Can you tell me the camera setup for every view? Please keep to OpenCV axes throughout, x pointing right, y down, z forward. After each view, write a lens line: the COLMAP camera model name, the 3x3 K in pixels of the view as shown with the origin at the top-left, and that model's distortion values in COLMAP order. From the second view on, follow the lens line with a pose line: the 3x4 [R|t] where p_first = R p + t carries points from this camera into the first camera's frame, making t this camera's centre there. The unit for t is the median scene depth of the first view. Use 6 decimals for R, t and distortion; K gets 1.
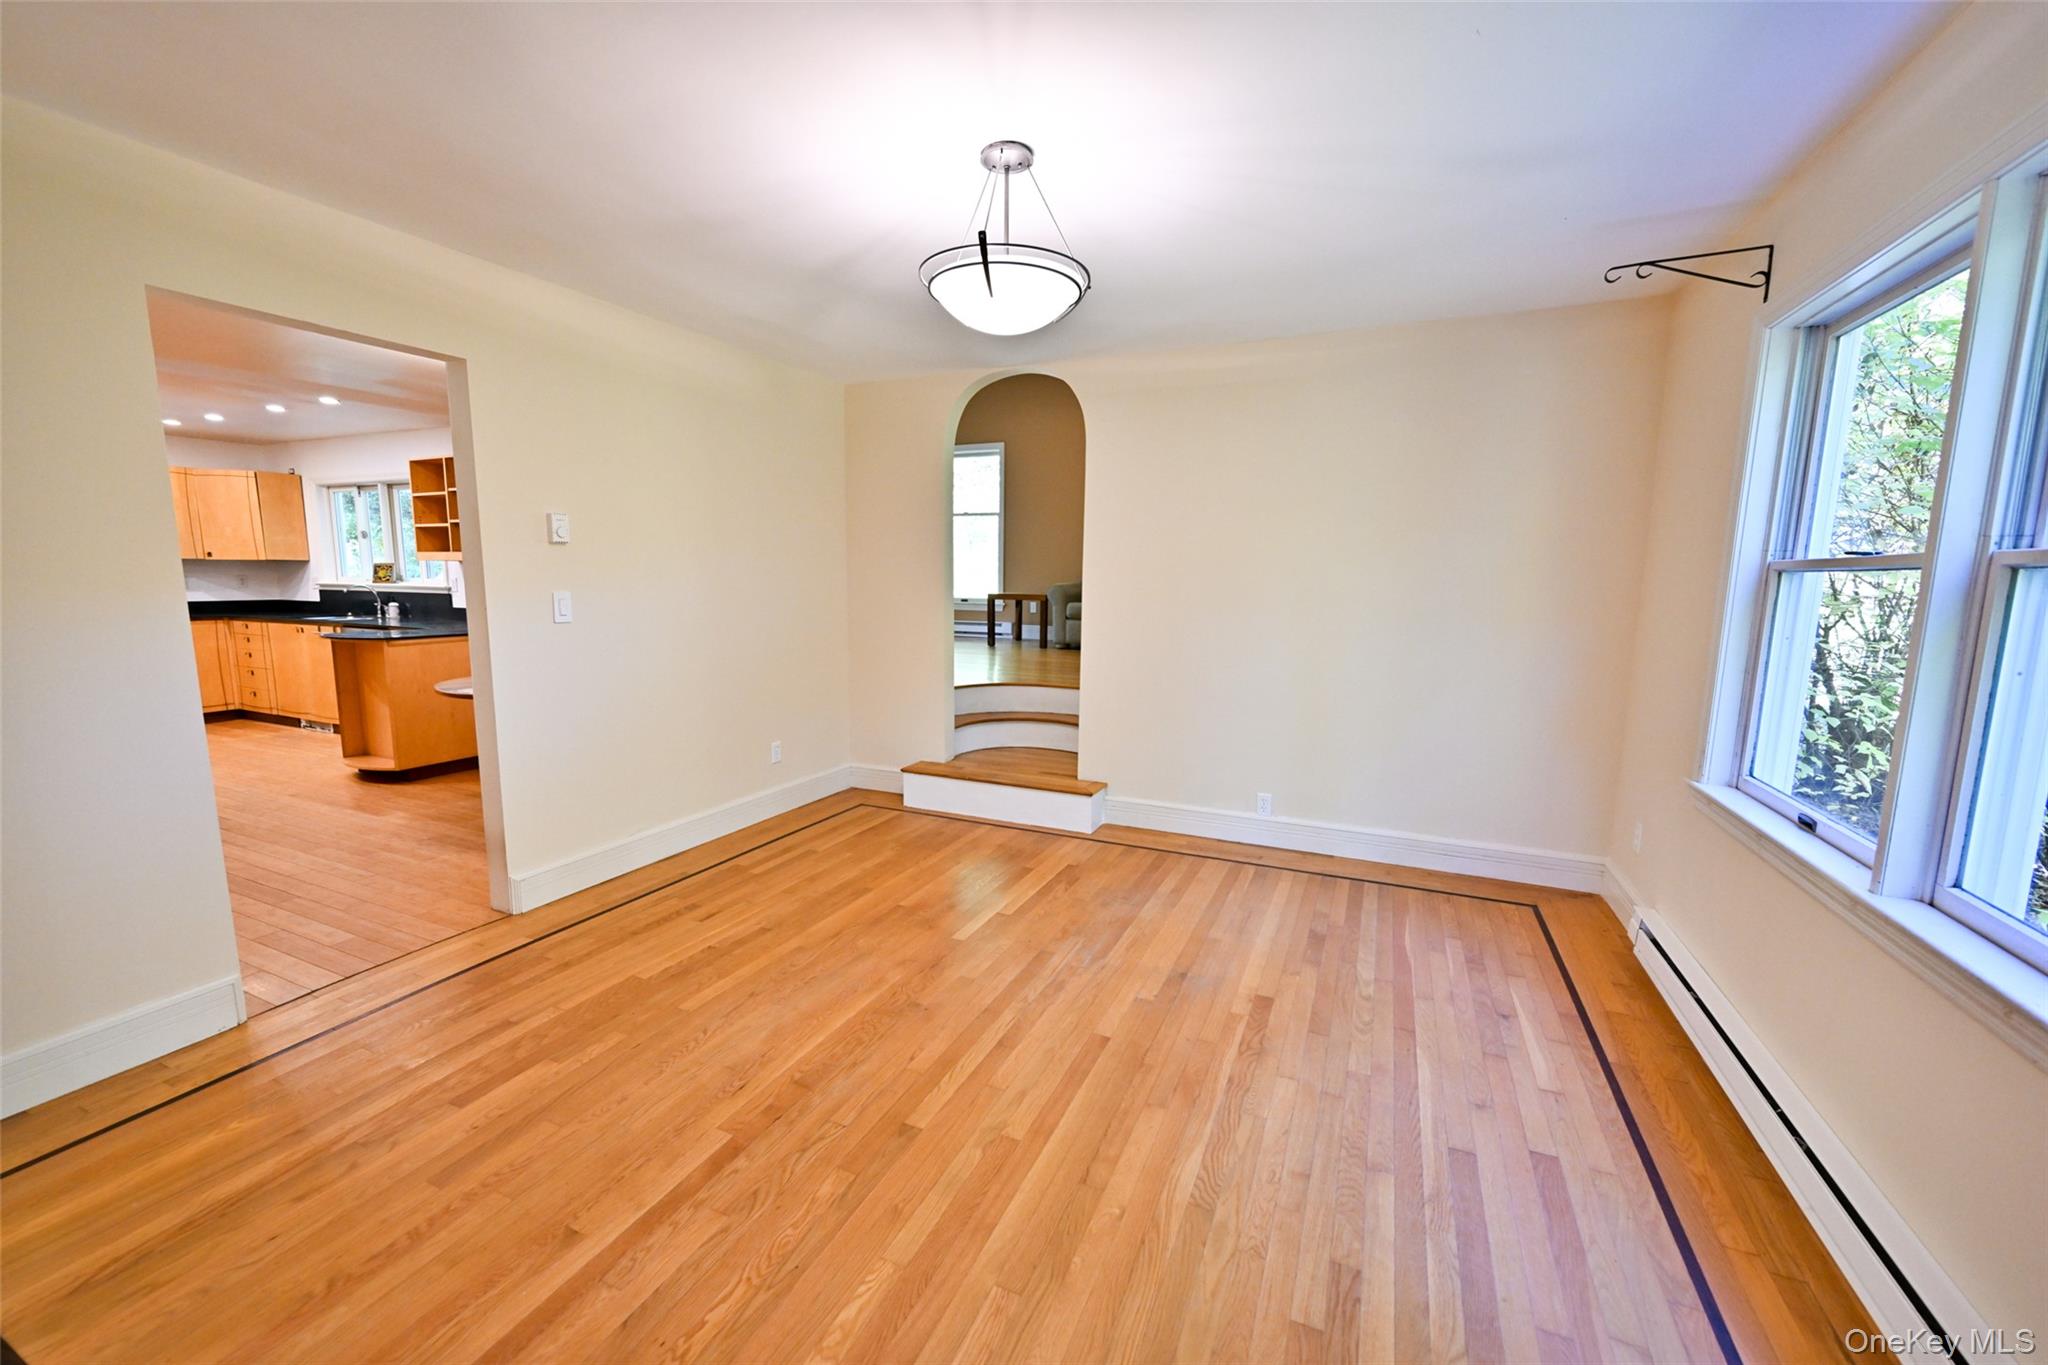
lens RADIAL K [[800.3, 0, 1021.6], [0, 800.3, 683.4], [0, 0, 1]] dist [-0.000932, -0.000082]
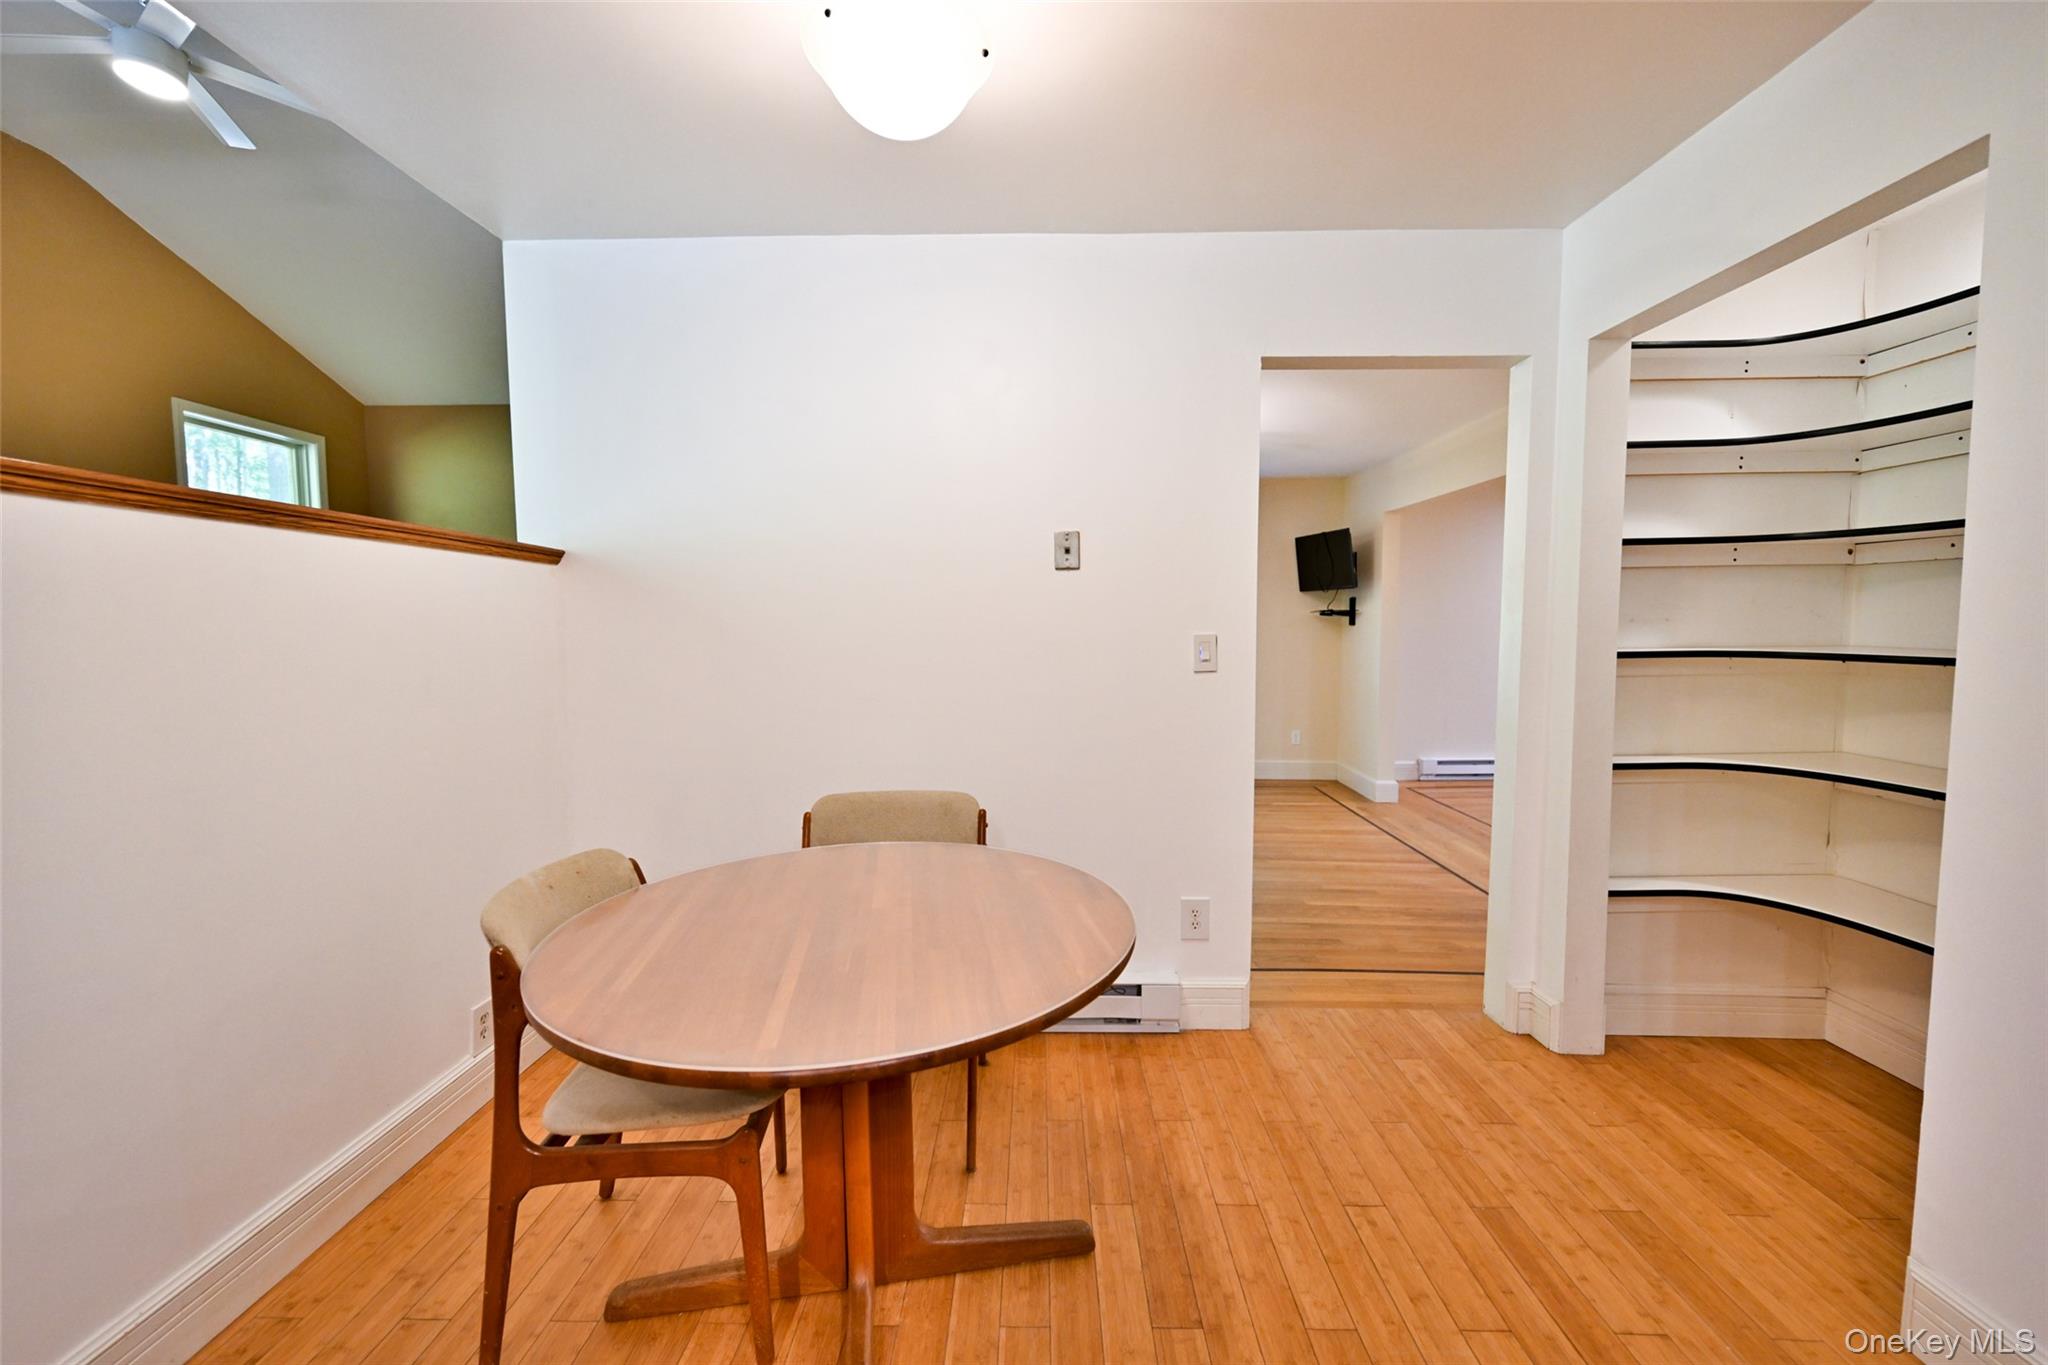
lens RADIAL K [[800.3, 0, 1021.6], [0, 800.3, 683.4], [0, 0, 1]] dist [-0.000932, -0.000082]
pose [[-0.397965, -0.073467, 0.914454, -1.282498], [0.123221, 0.983476, 0.132637, -0.190464], [-0.909088, 0.165465, -0.382336, 1.460411]]
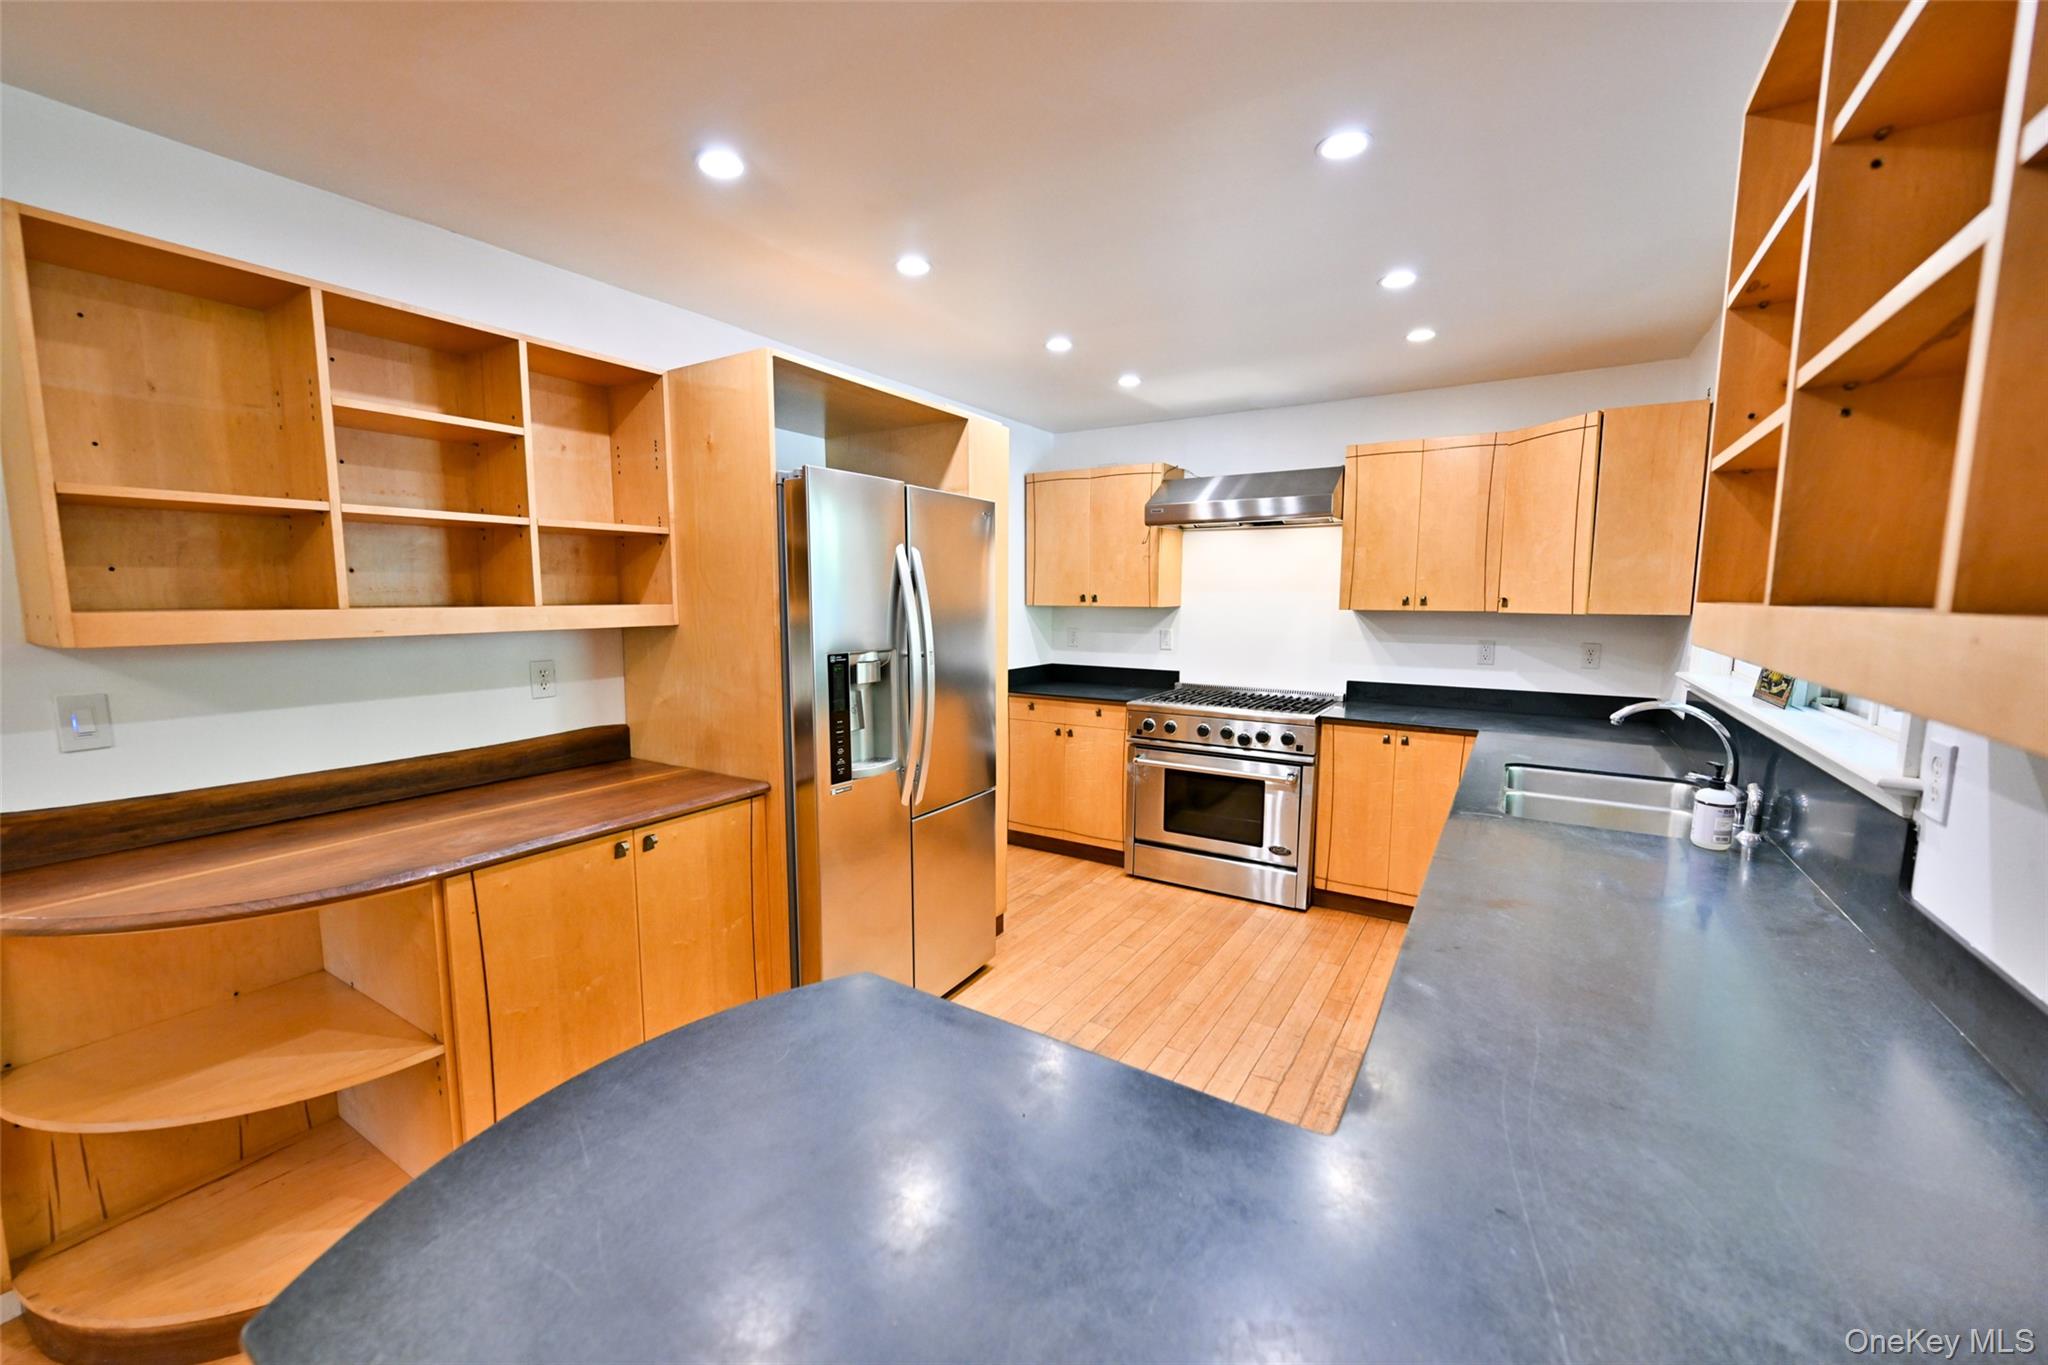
lens RADIAL K [[800.3, 0, 1021.6], [0, 800.3, 683.4], [0, 0, 1]] dist [-0.000932, -0.000082]
pose [[-0.130909, 0.100883, -0.986248, -1.055661], [-0.137198, 0.983394, 0.118802, -0.285208], [0.981855, 0.150863, -0.114895, 1.693538]]
